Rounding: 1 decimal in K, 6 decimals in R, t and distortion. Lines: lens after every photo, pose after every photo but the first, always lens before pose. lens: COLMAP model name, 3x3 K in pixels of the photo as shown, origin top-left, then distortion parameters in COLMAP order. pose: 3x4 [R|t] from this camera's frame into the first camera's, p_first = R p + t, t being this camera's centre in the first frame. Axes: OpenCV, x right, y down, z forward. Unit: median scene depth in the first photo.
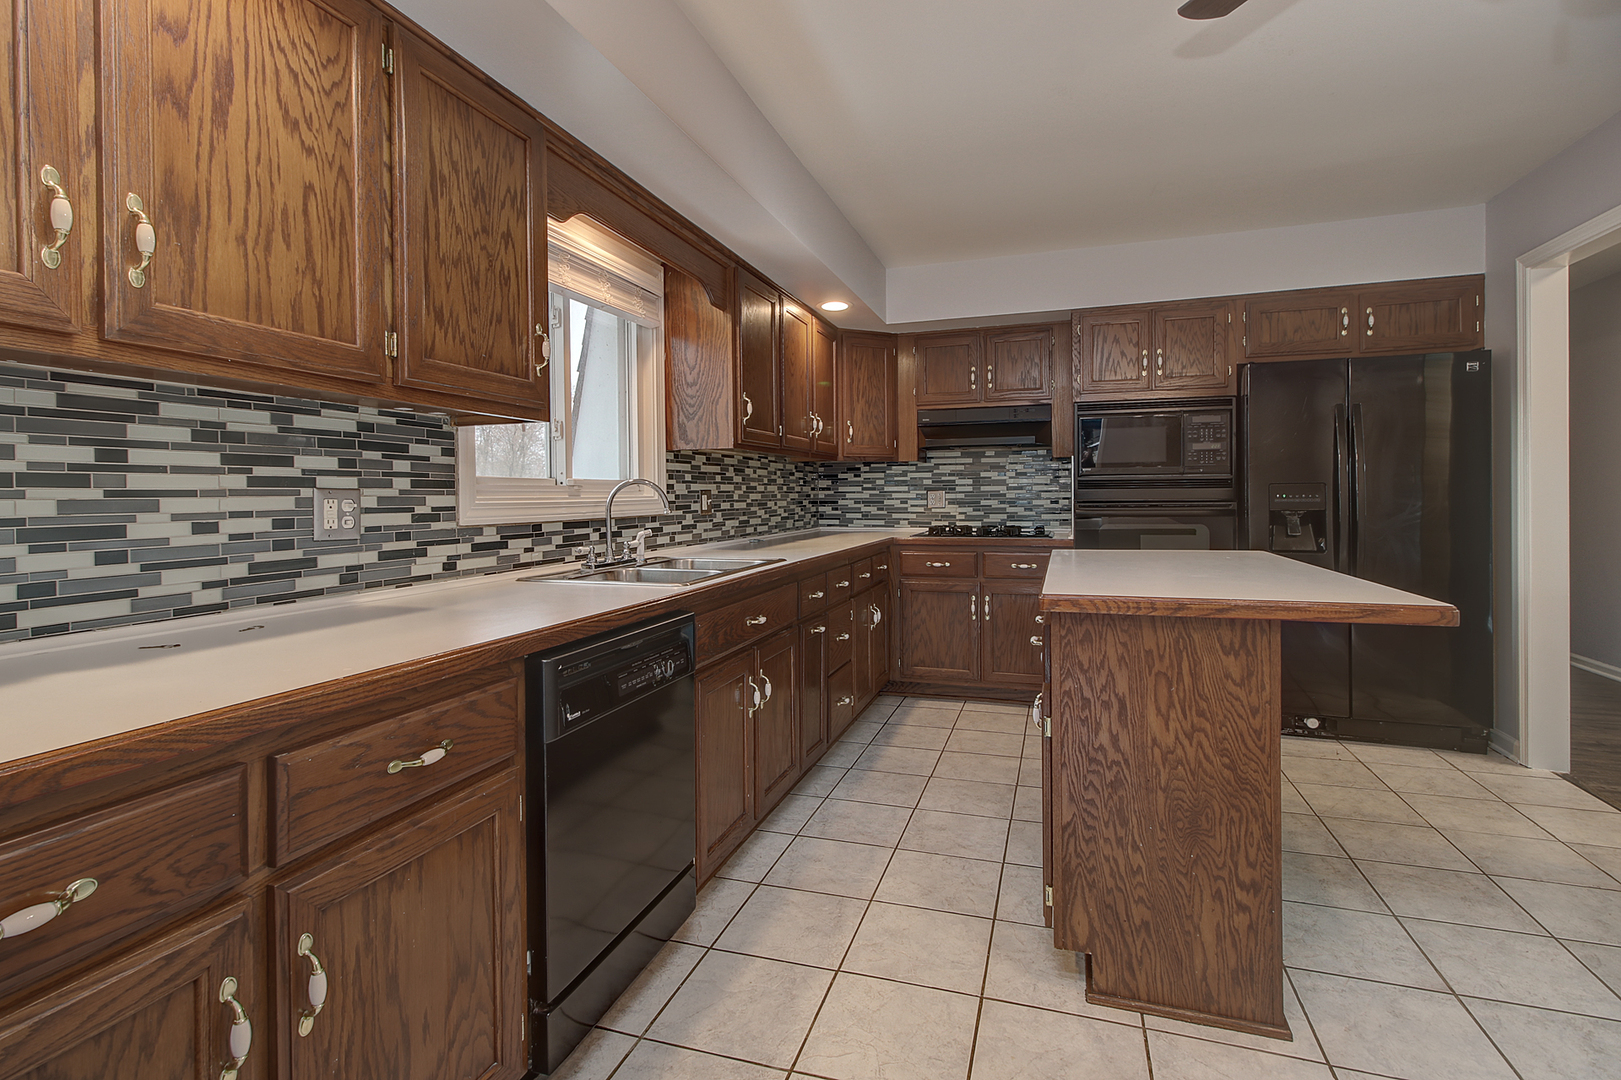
lens RADIAL K [[748.6, 0, 813.8], [0, 748.6, 500.2], [0, 0, 1]] dist [-0.000379, 0.000314]
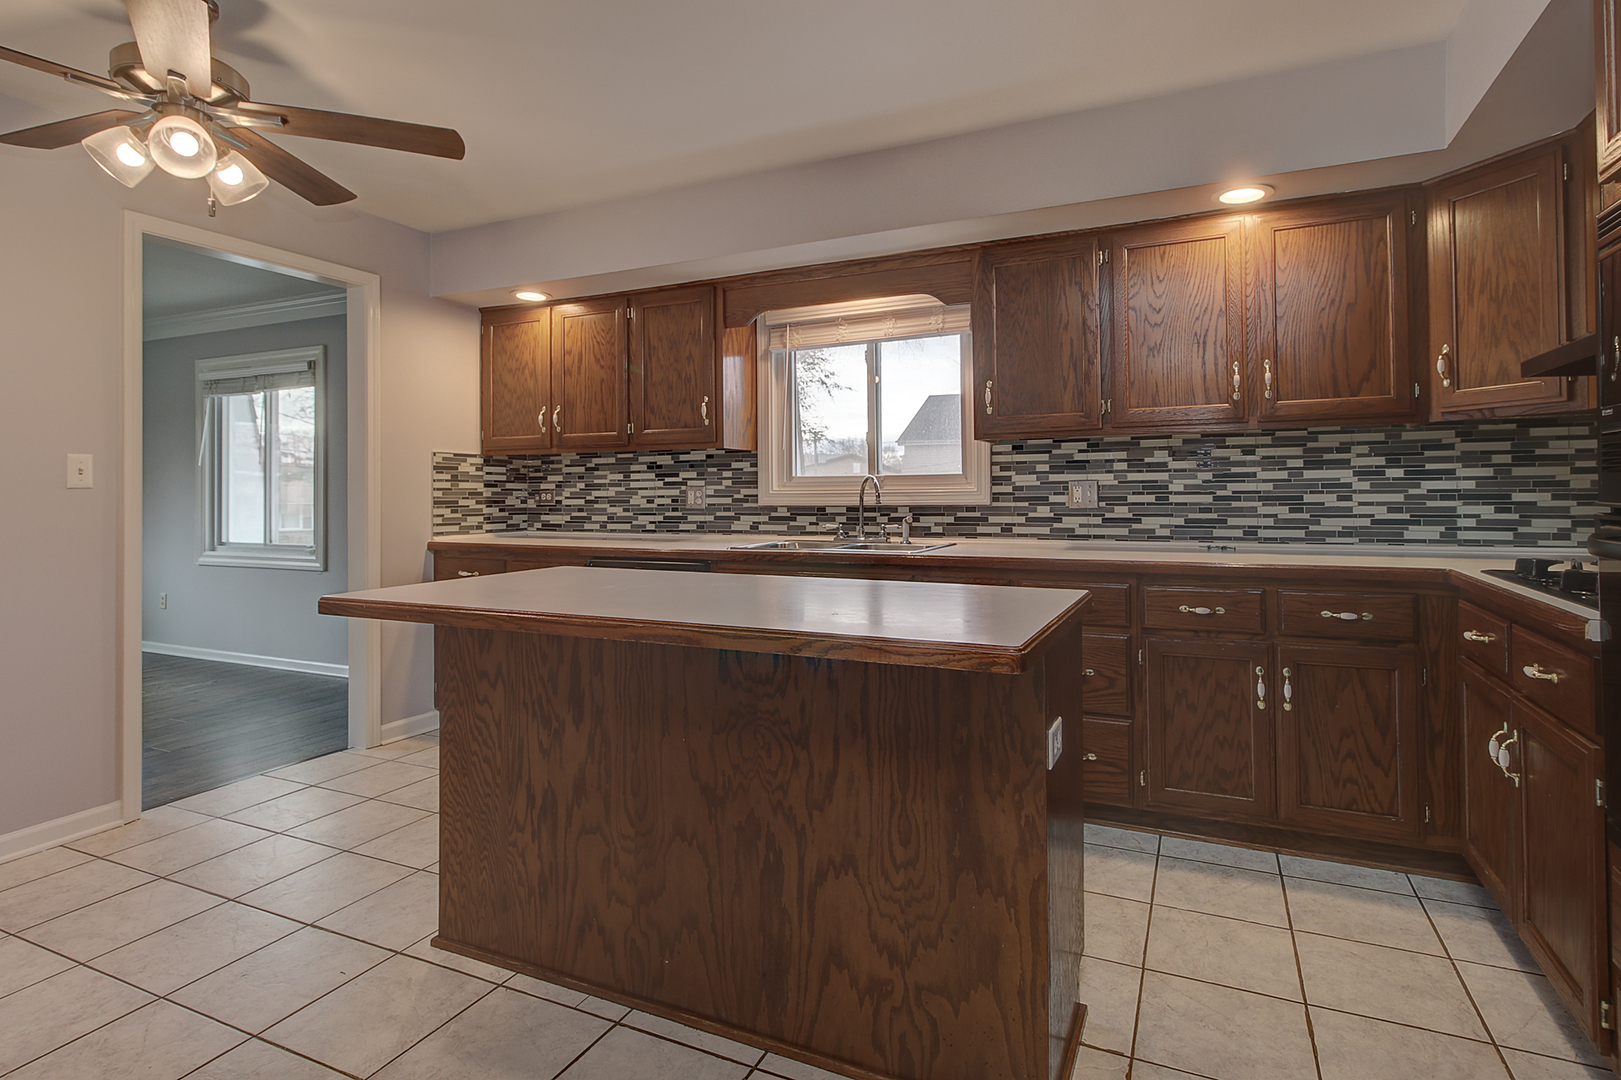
lens RADIAL K [[822.7, 0, 850.1], [0, 822.7, 481.9], [0, 0, 1]] dist [-0.000070, 0.001974]
pose [[-0.079169, 0.002587, -0.996858, 1.617310], [0.003984, 0.999989, 0.002279, -0.028503], [0.996853, -0.003791, -0.079178, 1.509061]]
